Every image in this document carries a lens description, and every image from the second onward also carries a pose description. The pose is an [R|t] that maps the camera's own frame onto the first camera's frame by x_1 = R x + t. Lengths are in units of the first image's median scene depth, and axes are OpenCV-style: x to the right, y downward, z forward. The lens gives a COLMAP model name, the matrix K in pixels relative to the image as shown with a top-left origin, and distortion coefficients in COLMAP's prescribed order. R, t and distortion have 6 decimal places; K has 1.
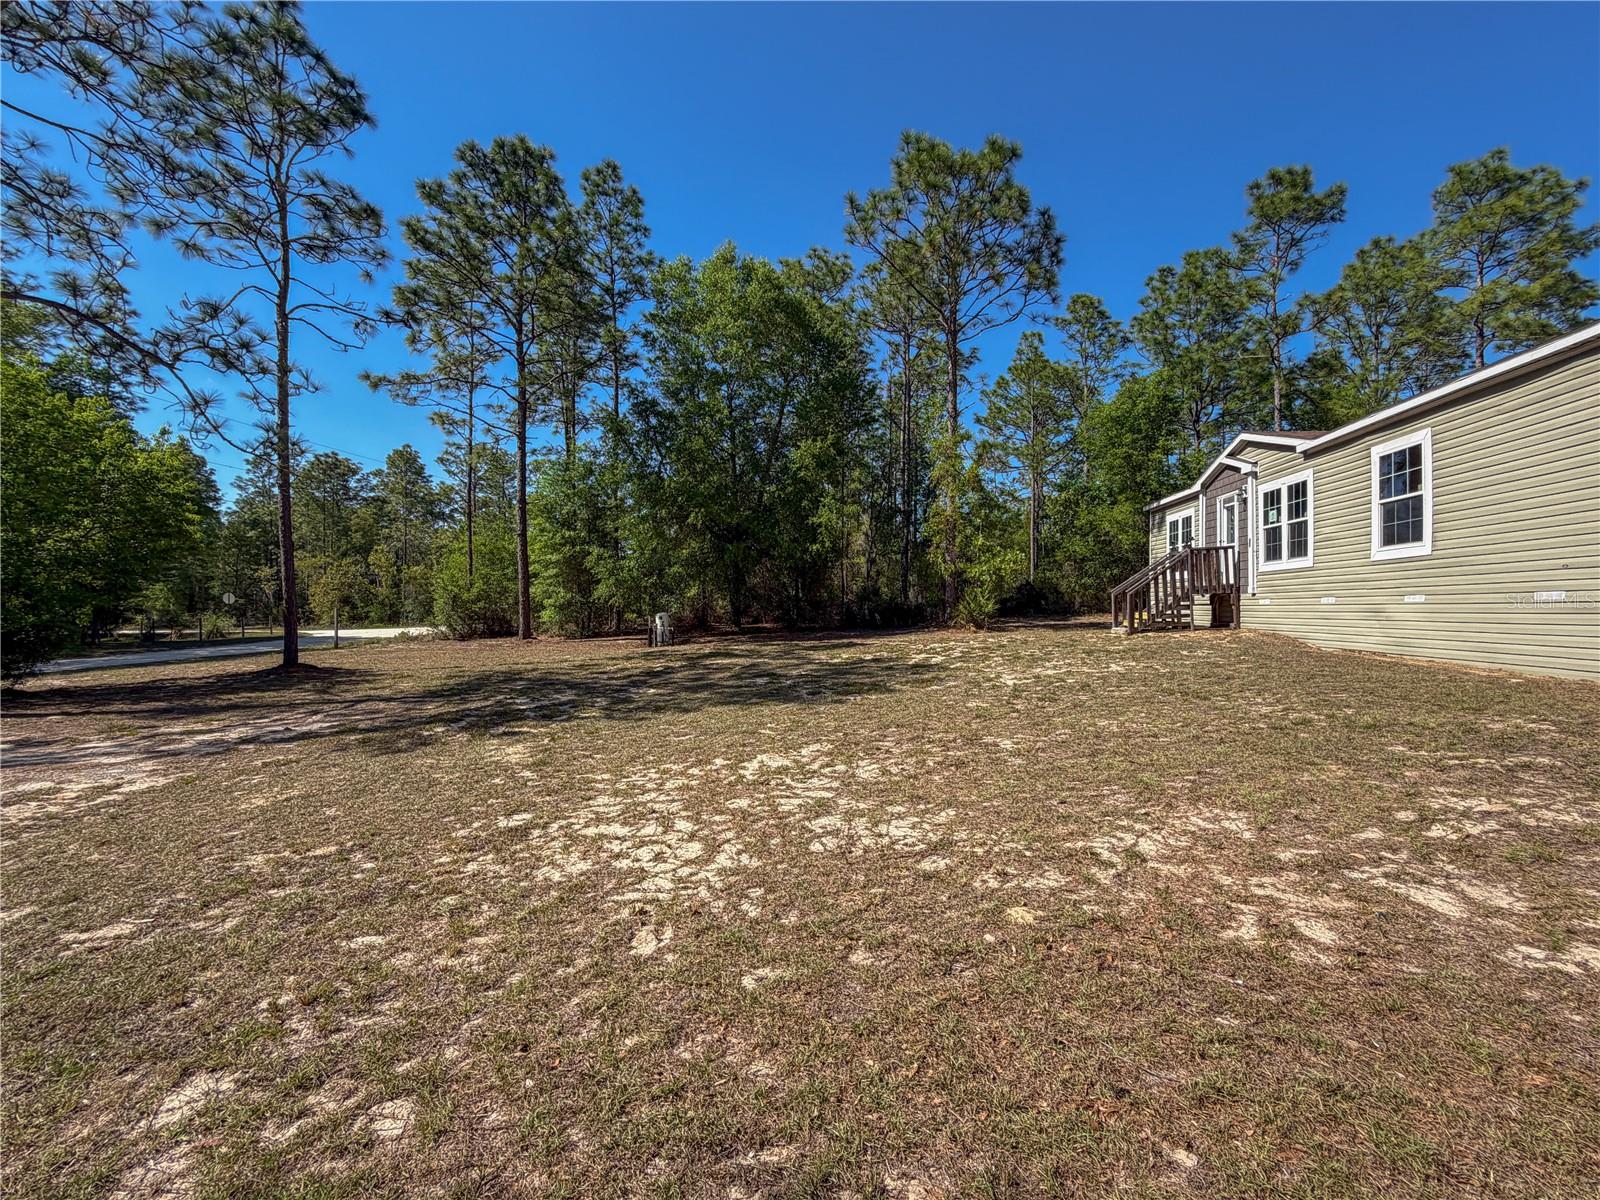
lens RADIAL K [[720.6, 0, 802.1], [0, 720.6, 604.8], [0, 0, 1]] dist [-0.000037, -0.000484]
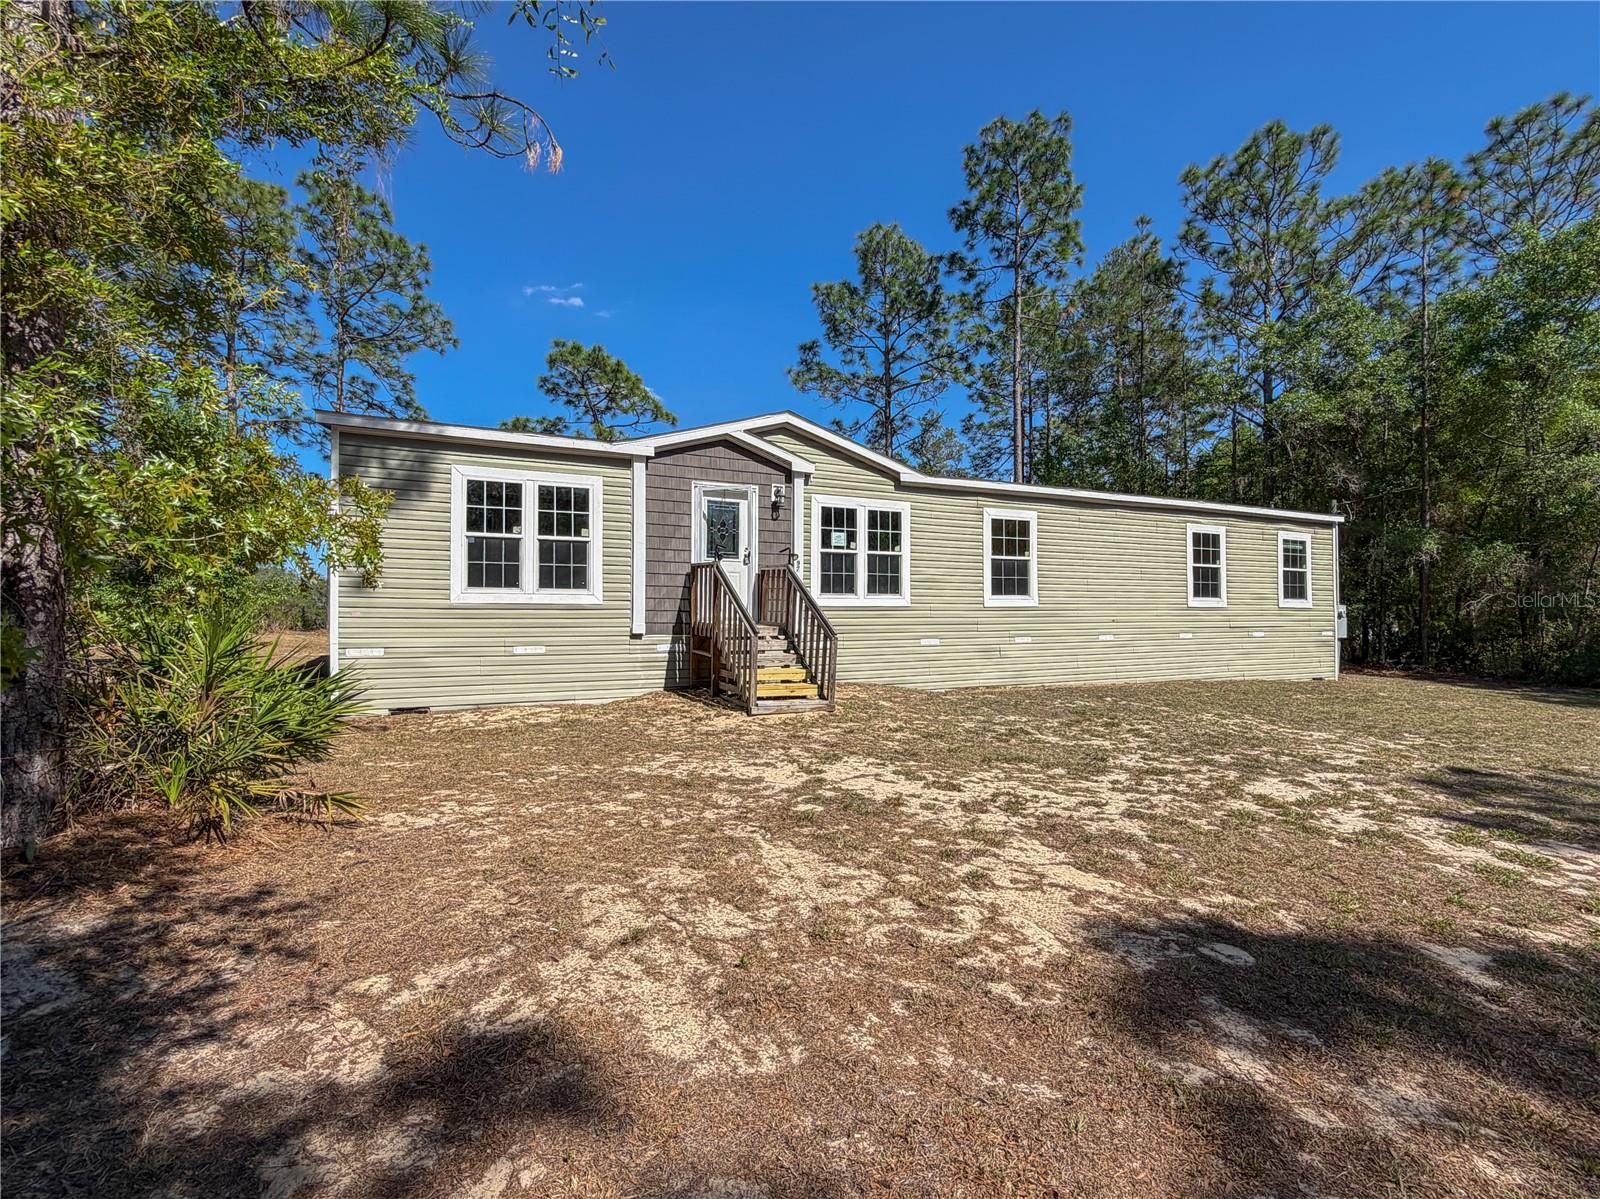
lens RADIAL K [[798.5, 0, 836.5], [0, 798.5, 599.6], [0, 0, 1]] dist [0.003162, 0.000264]
pose [[-0.589609, 0.025017, 0.807301, -0.079094], [0.002442, 0.999571, -0.029191, -0.031113], [-0.807685, -0.015240, -0.589417, 1.685389]]
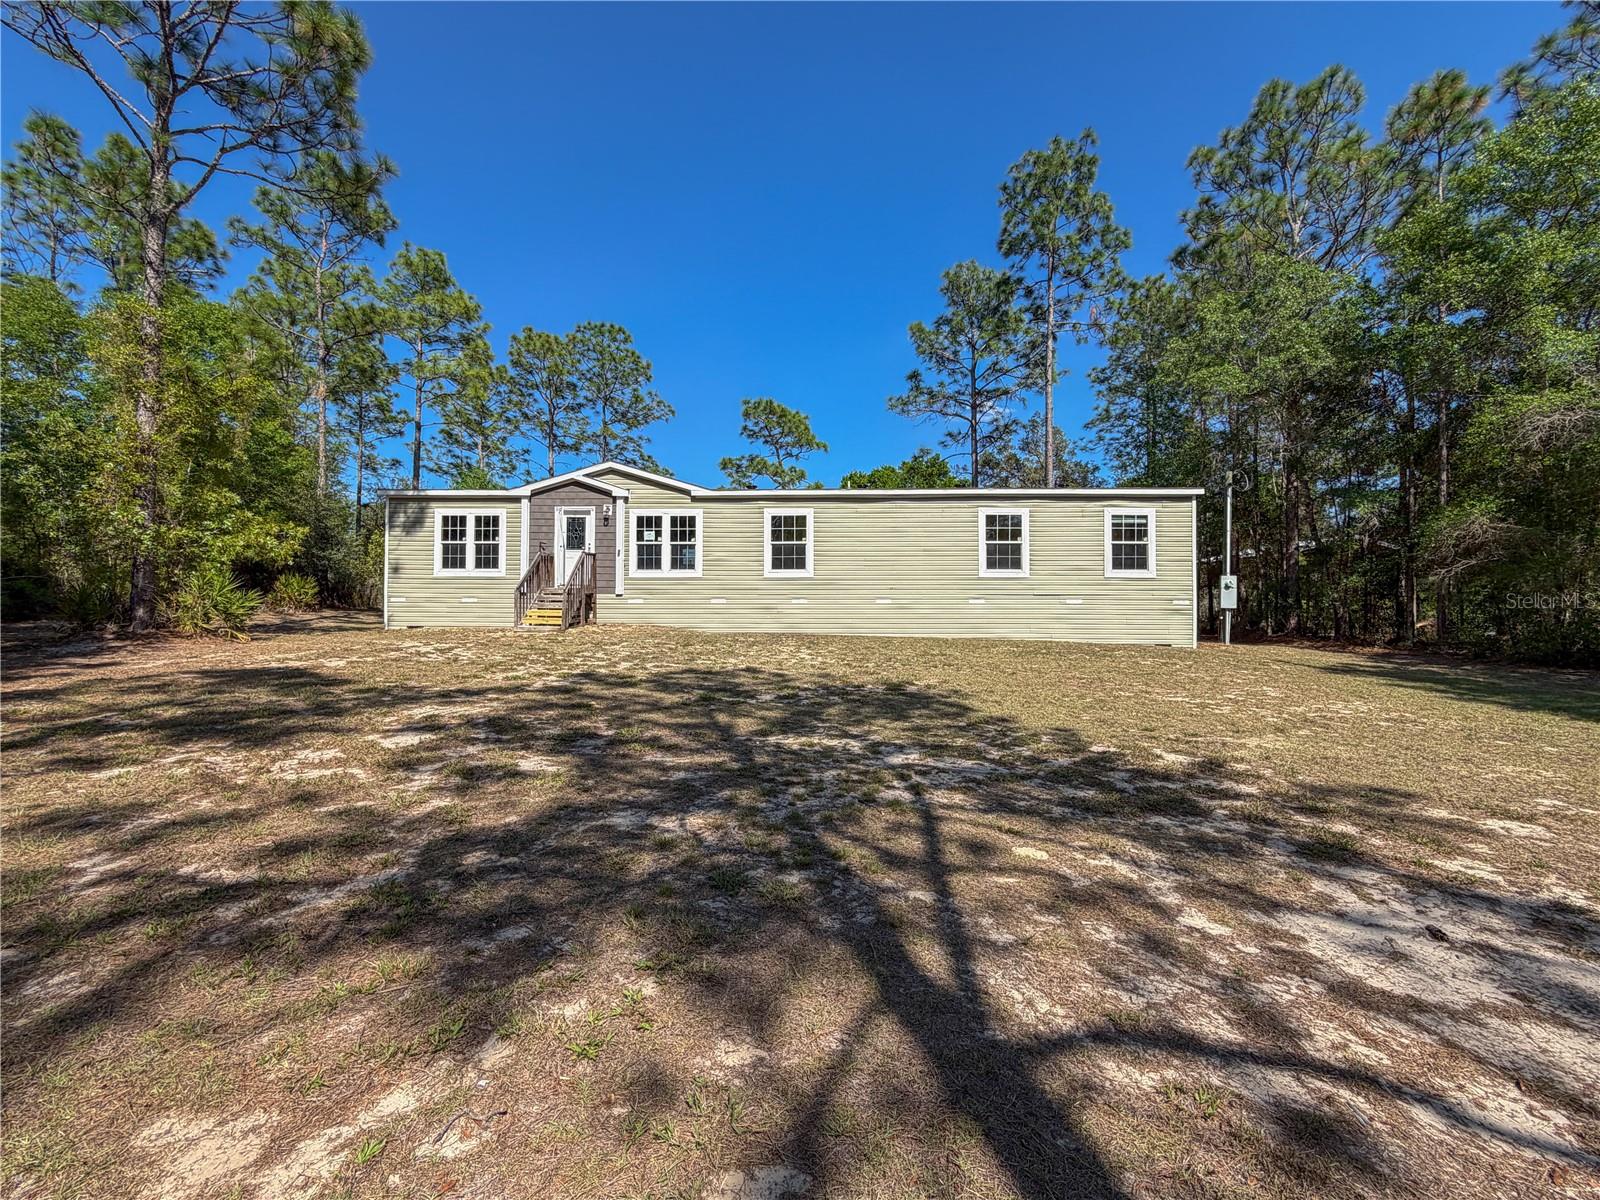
lens RADIAL K [[720.6, 0, 807.8], [0, 720.6, 603.8], [0, 0, 1]] dist [-0.000037, -0.000484]
pose [[-0.101836, 0.013969, 0.994703, -0.739498], [-0.007221, 0.999865, -0.014781, 0.019733], [-0.994775, -0.008688, -0.101722, 0.930345]]
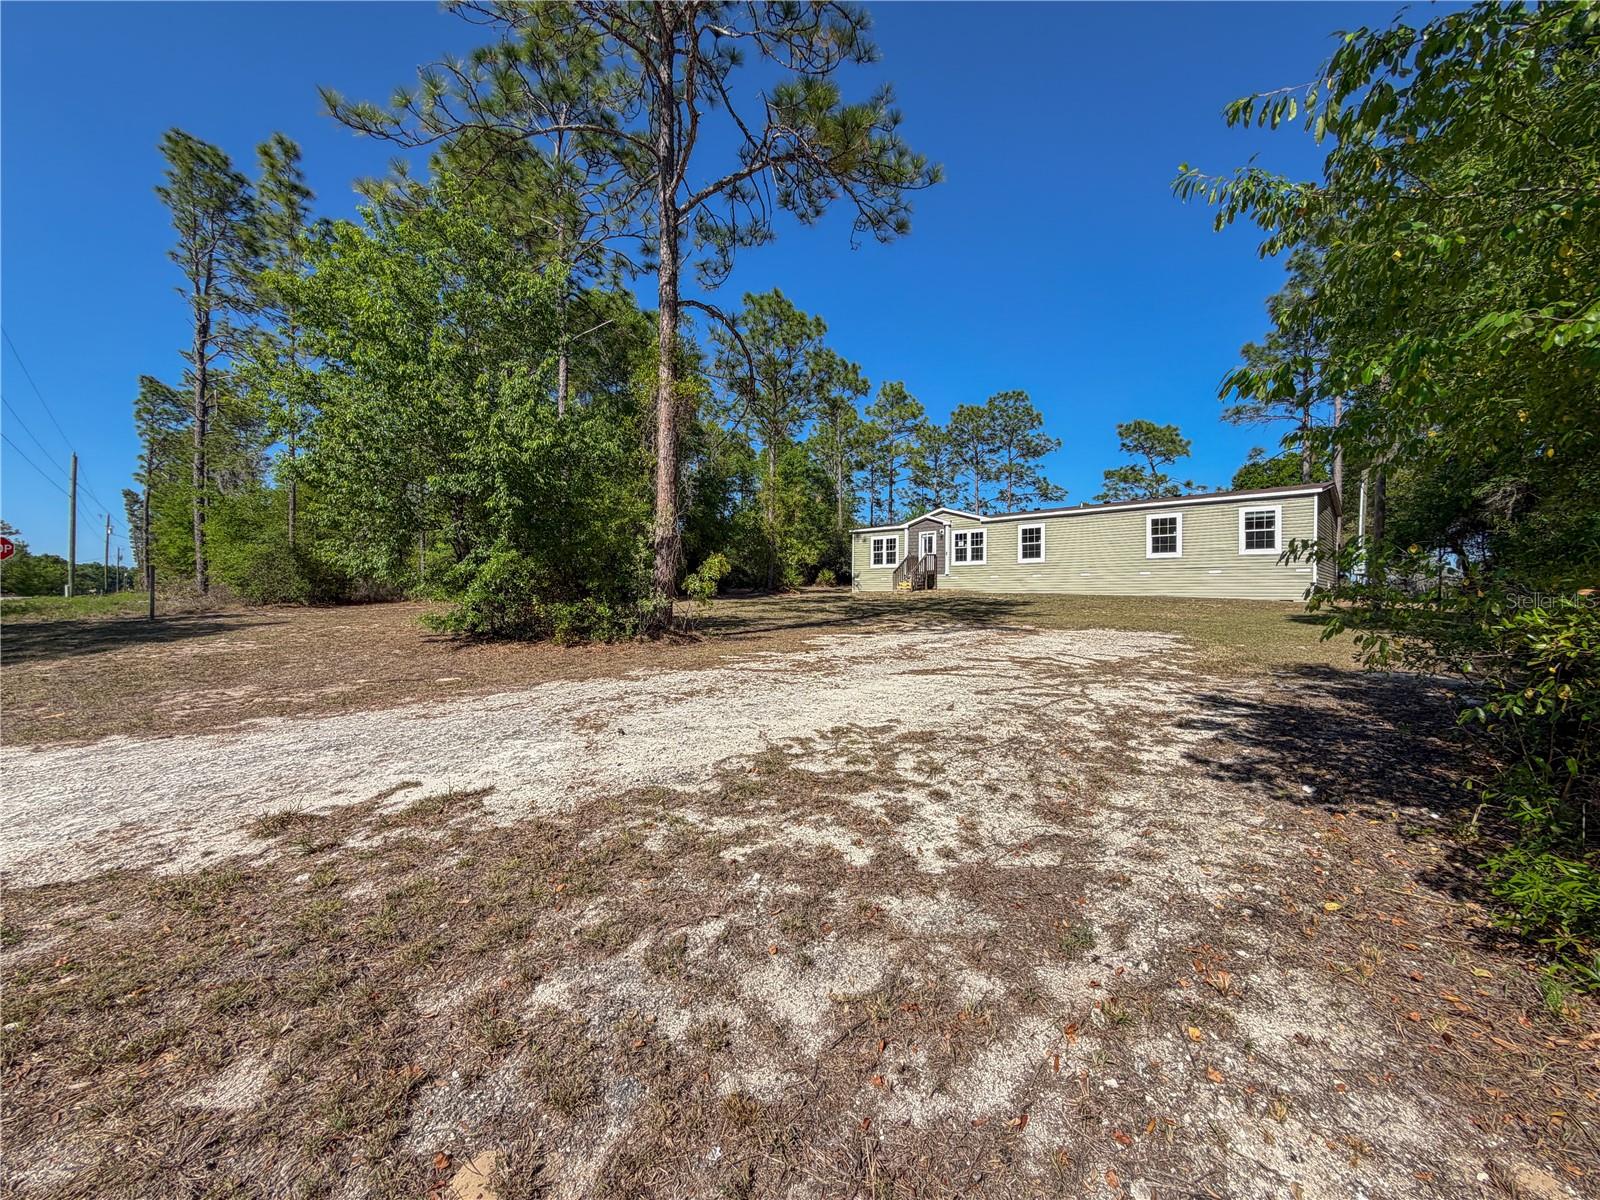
lens RADIAL K [[654.7, 0, 788.9], [0, 654.7, 602.2], [0, 0, 1]] dist [0.000555, -0.000724]
pose [[0.601060, 0.000048, 0.799204, -1.700863], [-0.009143, 0.999935, 0.006816, 0.079698], [-0.799152, -0.011404, 0.601021, 0.108669]]
